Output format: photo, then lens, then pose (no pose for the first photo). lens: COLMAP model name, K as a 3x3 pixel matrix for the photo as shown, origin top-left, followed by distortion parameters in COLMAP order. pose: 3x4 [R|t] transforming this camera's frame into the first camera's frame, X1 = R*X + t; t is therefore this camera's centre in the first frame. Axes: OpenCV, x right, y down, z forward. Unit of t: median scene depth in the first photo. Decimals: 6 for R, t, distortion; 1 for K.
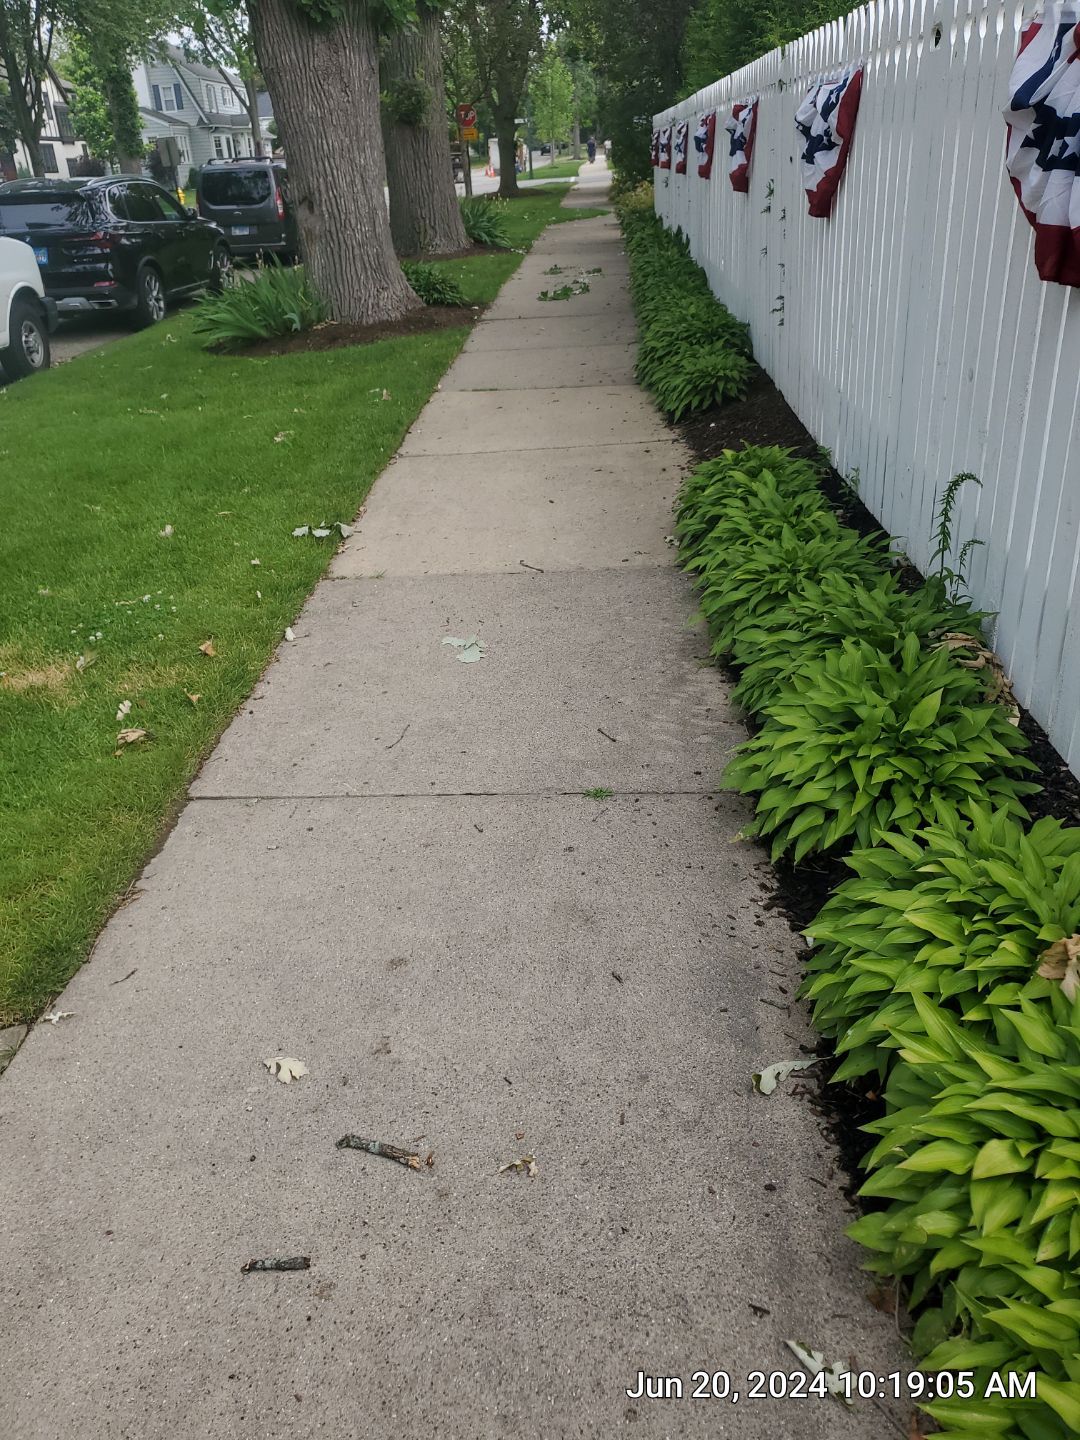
lens RADIAL K [[1126.7, 0, 528.7], [0, 1126.7, 715.1], [0, 0, 1]] dist [0.022679, -0.007363]
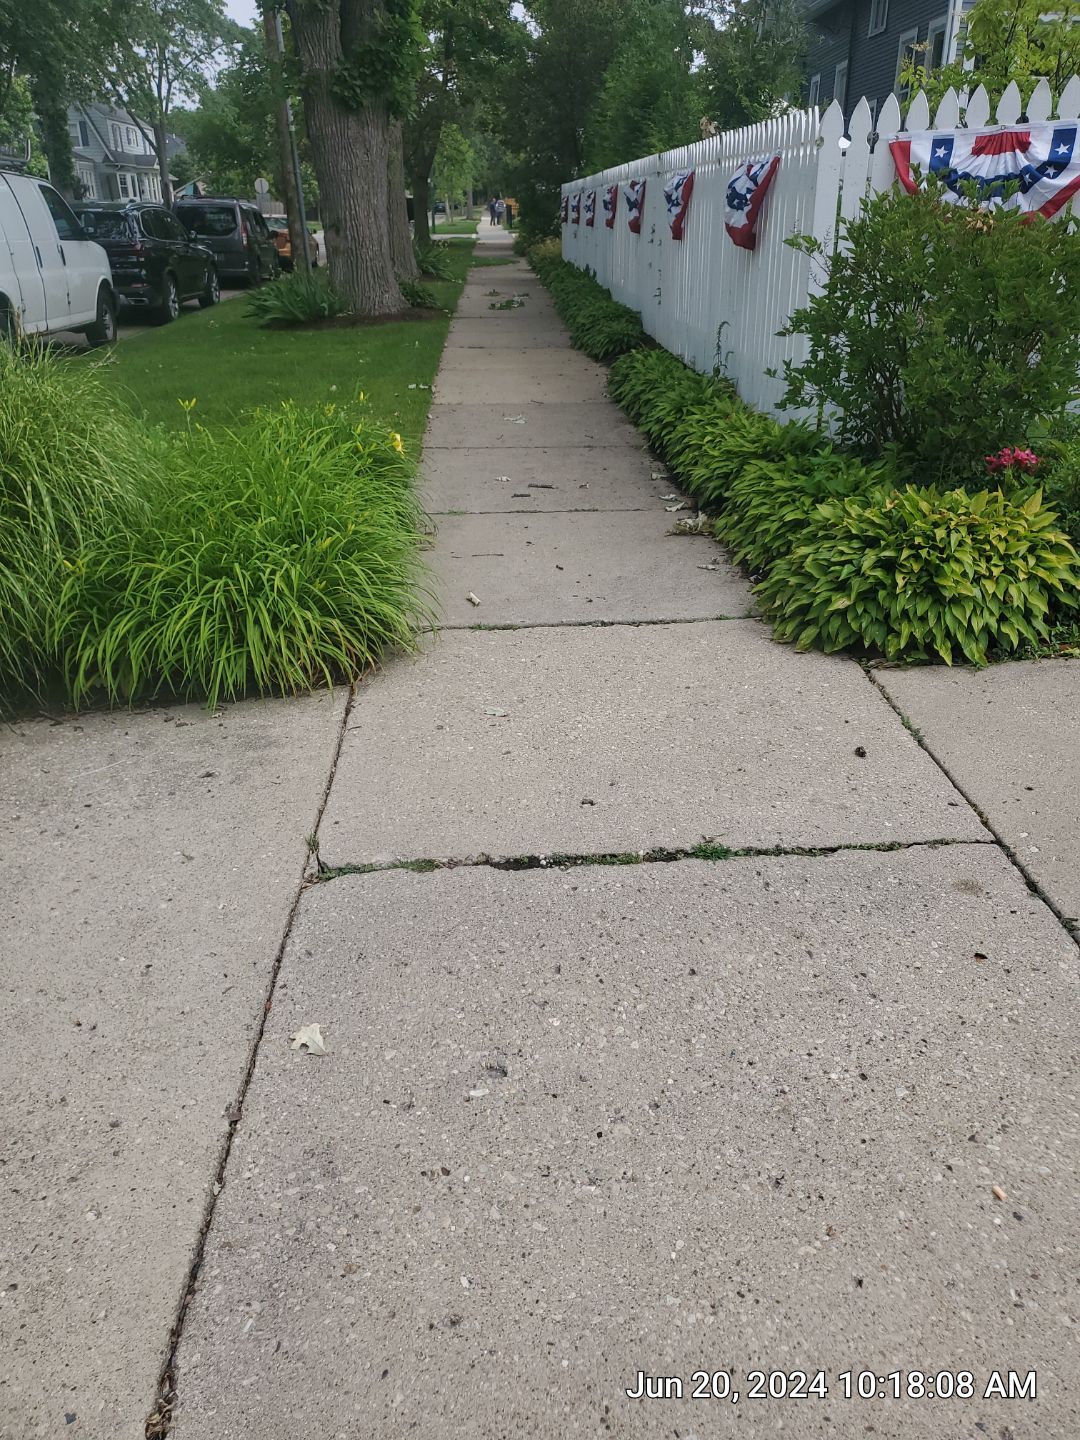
lens RADIAL K [[1126.1, 0, 553.0], [0, 1126.1, 724.2], [0, 0, 1]] dist [0.022889, 0.006009]
pose [[0.992399, 0.006171, 0.122903, -0.115618], [-0.001420, 0.999250, -0.038705, 0.282131], [-0.123050, 0.038236, 0.991664, -0.528757]]
